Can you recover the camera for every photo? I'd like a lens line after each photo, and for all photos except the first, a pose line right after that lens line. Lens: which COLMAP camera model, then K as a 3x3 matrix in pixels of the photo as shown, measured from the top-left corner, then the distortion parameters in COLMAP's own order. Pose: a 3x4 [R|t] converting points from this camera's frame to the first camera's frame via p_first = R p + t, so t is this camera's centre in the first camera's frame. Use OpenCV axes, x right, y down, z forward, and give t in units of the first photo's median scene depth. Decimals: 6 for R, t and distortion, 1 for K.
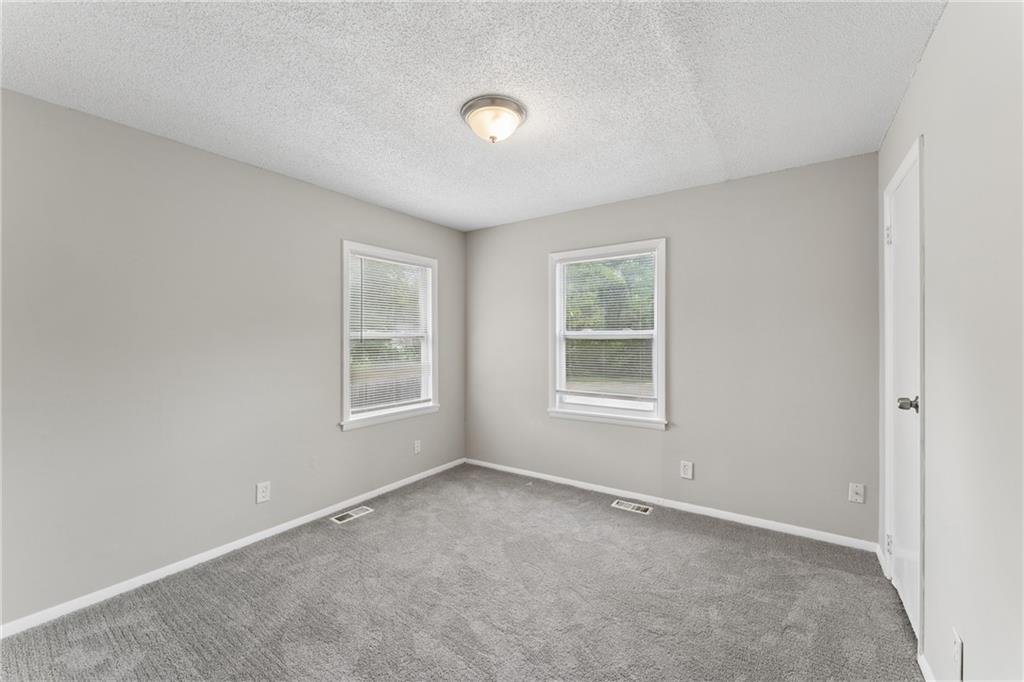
lens RADIAL K [[413.0, 0, 508.3], [0, 413.0, 345.3], [0, 0, 1]] dist [-0.003887, 0.000686]
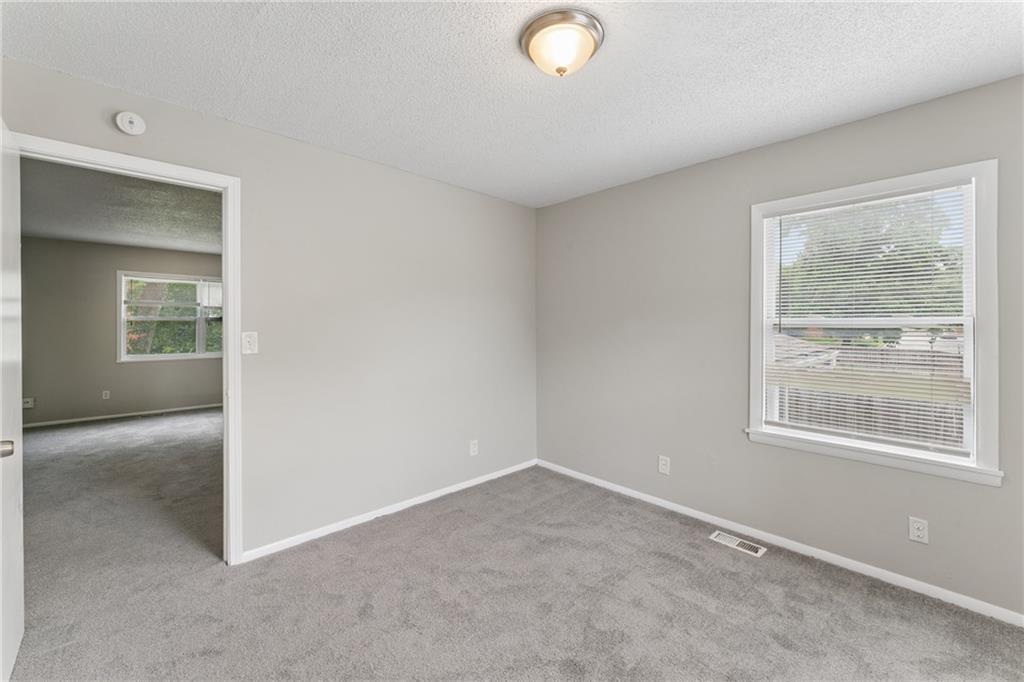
lens RADIAL K [[413.0, 0, 515.1], [0, 413.0, 332.3], [0, 0, 1]] dist [-0.003887, 0.000686]
pose [[-0.207252, 0.019254, -0.978098, 0.501423], [-0.015591, 0.999614, 0.022981, -0.017539], [0.978163, 0.020012, -0.206872, 0.733278]]
